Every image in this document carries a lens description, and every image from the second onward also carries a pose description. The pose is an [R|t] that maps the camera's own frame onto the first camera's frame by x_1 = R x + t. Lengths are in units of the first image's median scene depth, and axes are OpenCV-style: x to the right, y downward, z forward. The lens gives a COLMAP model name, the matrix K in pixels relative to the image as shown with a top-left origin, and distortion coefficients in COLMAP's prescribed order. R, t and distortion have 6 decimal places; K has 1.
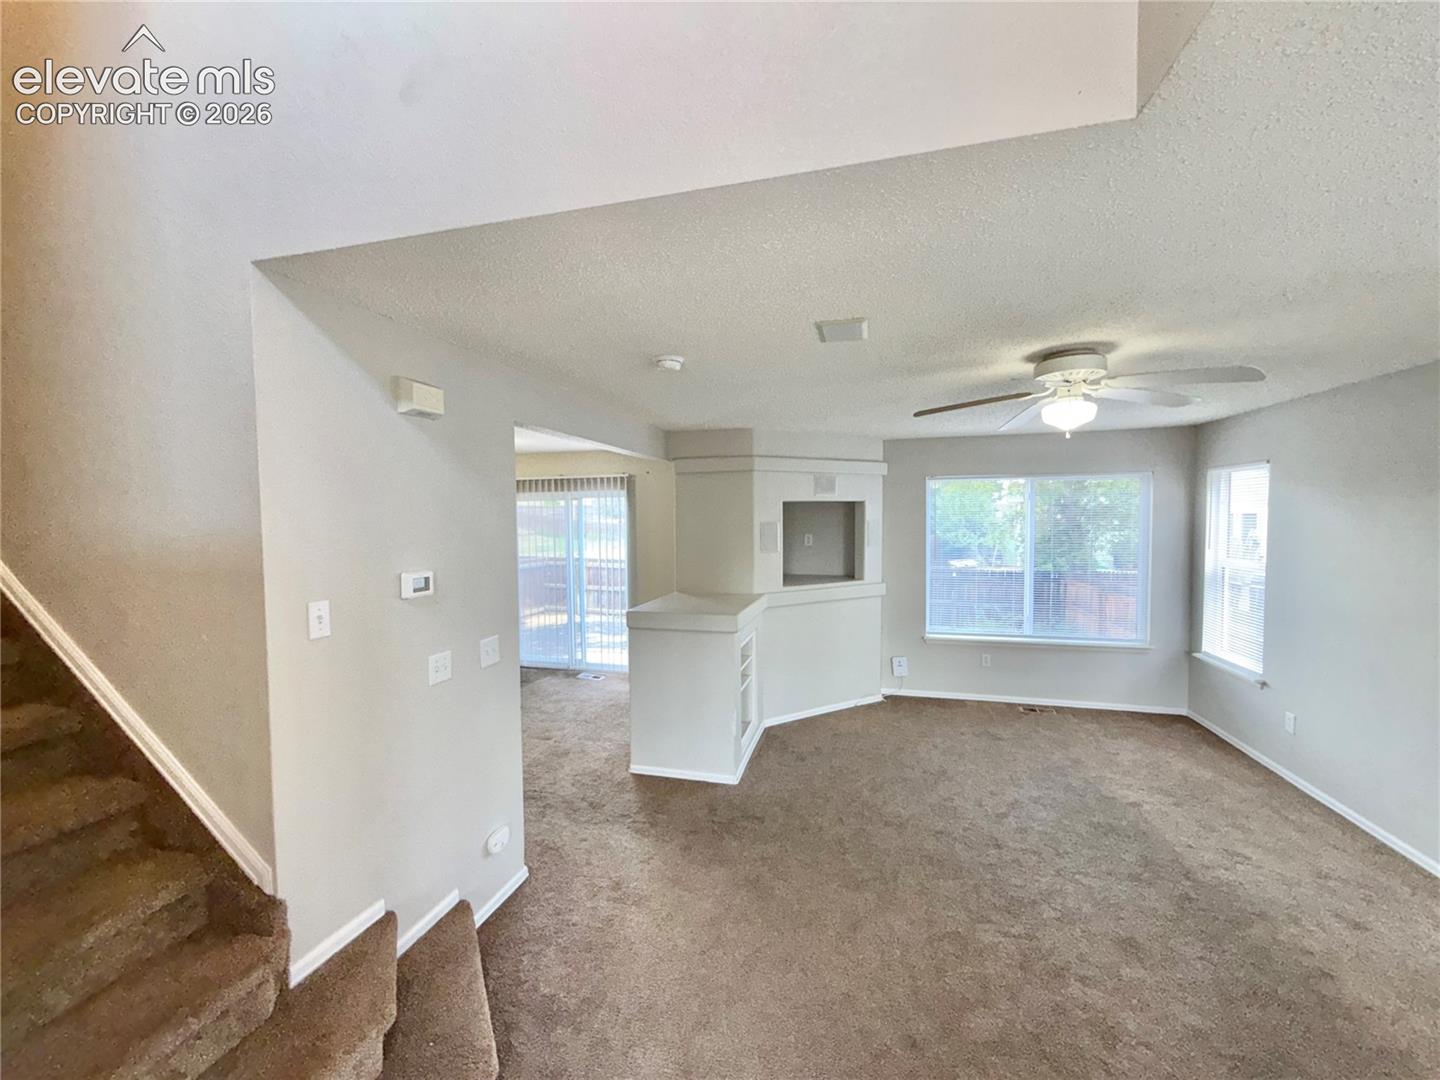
lens RADIAL K [[567.5, 0, 720.0], [0, 567.5, 540.0], [0, 0, 1]] dist [-0.001064, 0.000014]
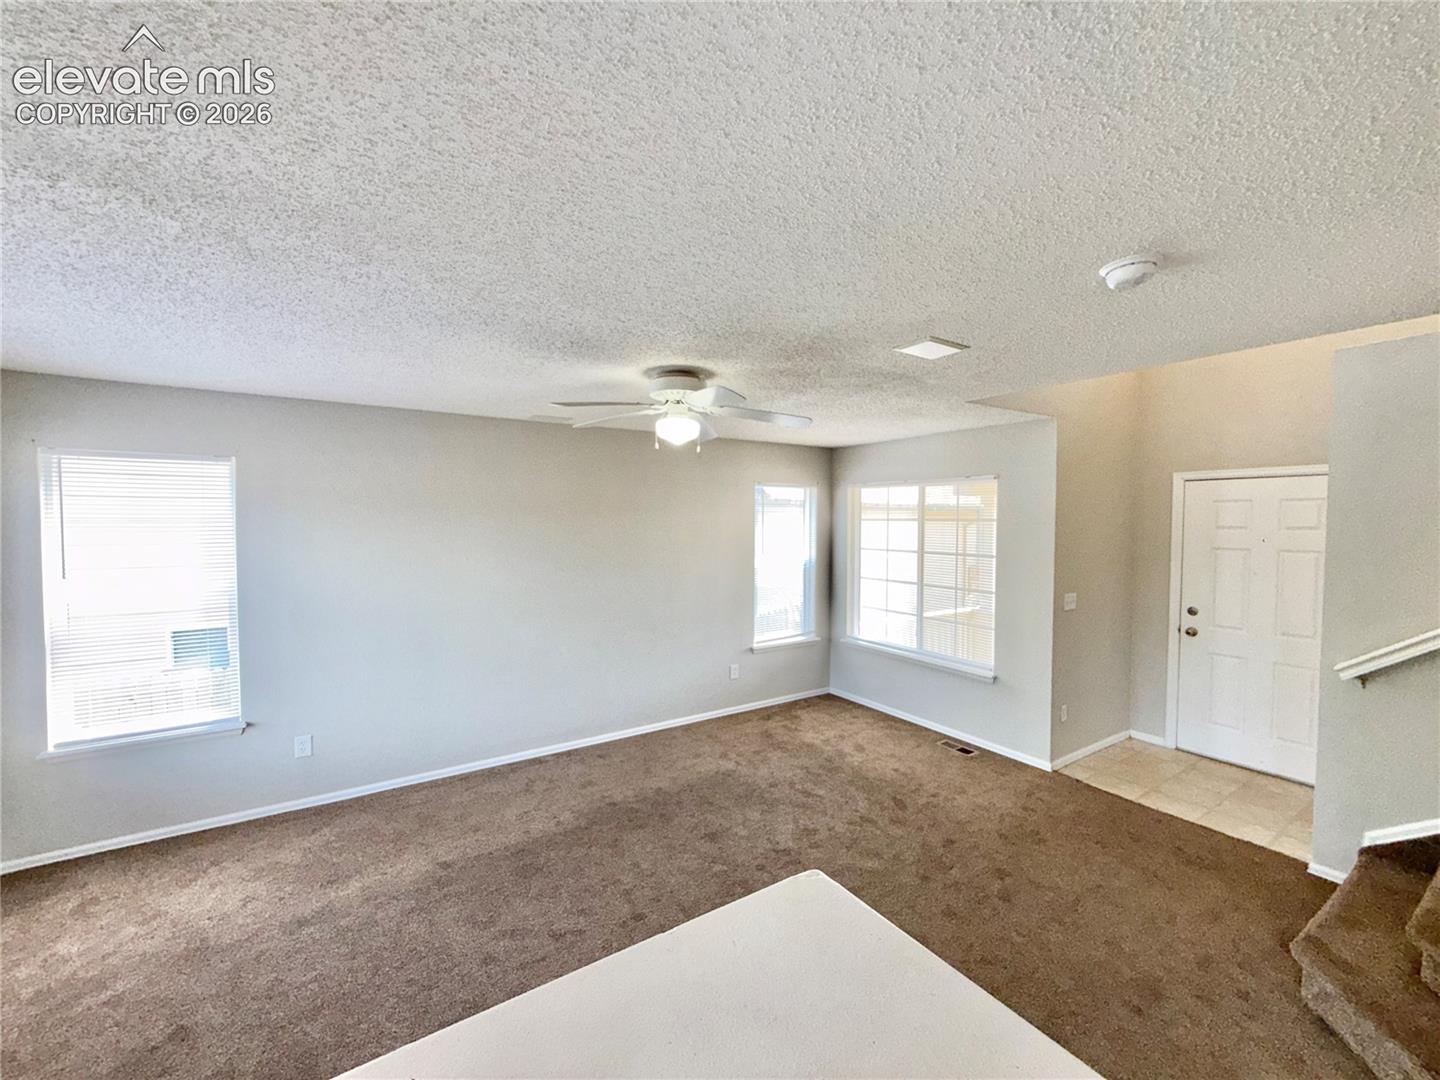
lens RADIAL K [[587.5, 0, 754.8], [0, 587.5, 538.0], [0, 0, 1]] dist [-0.000727, -0.000081]
pose [[-0.768071, -0.012812, 0.640236, -0.125139], [0.038779, 0.997034, 0.066475, -0.034452], [-0.639189, 0.075886, -0.765297, 1.146782]]
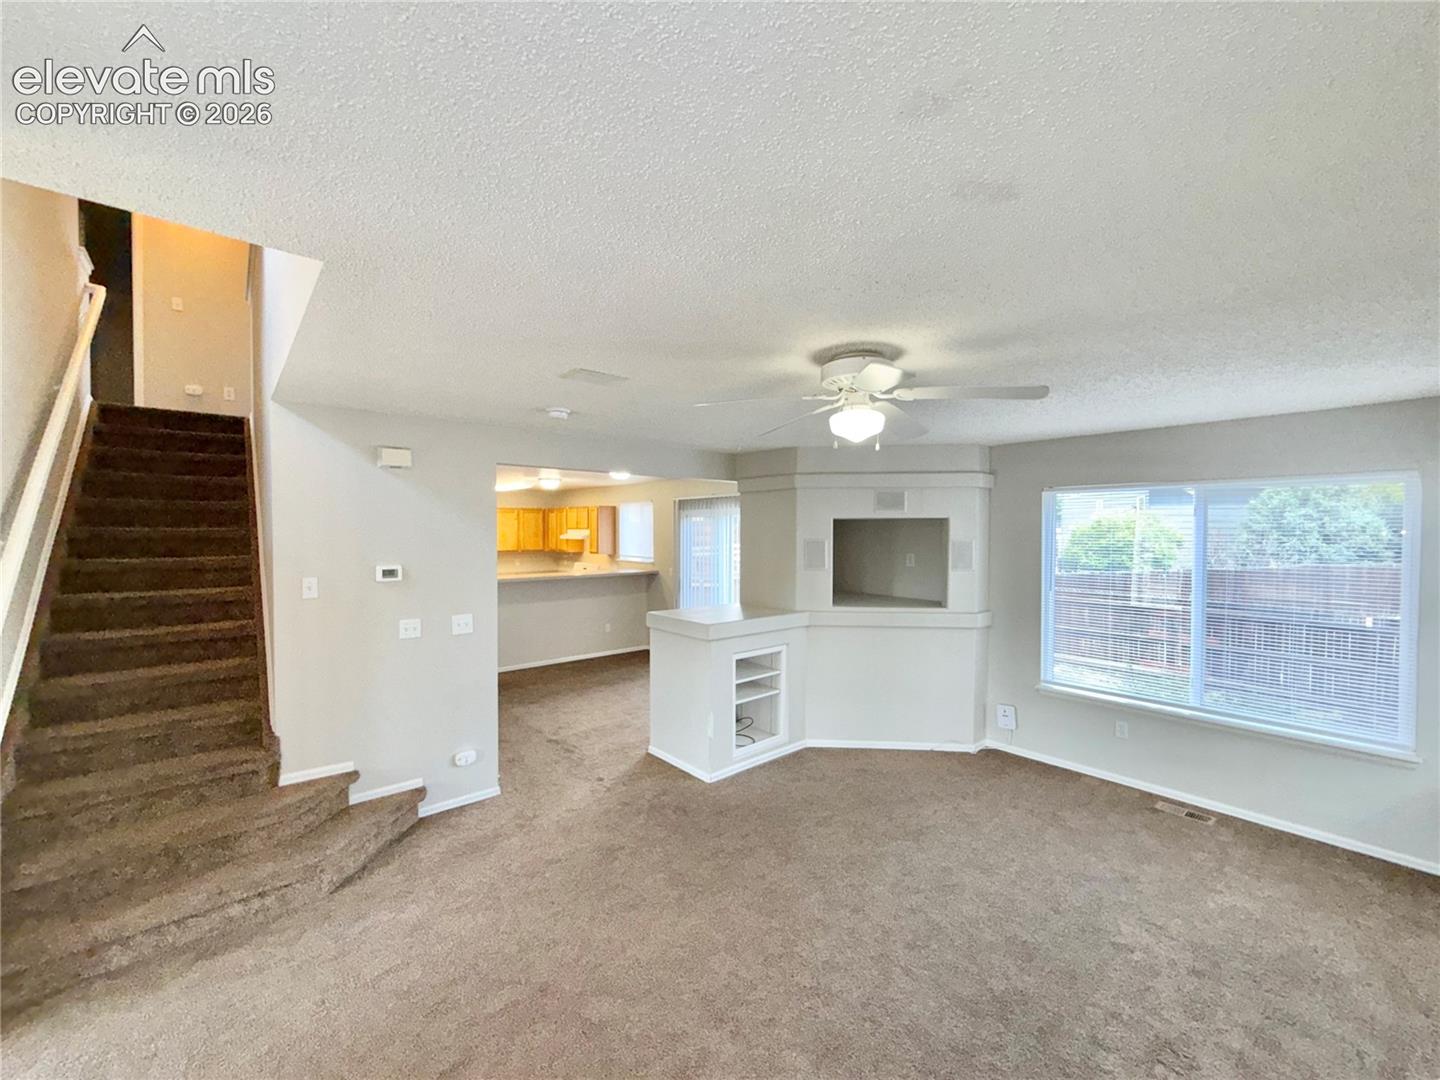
lens RADIAL K [[567.5, 0, 720.0], [0, 567.5, 540.0], [0, 0, 1]] dist [-0.001064, 0.000014]
pose [[0.830945, 0.021150, -0.555953, 0.603927], [-0.034553, 0.999310, -0.013627, -0.014250], [0.555281, 0.030533, 0.831102, 0.098301]]
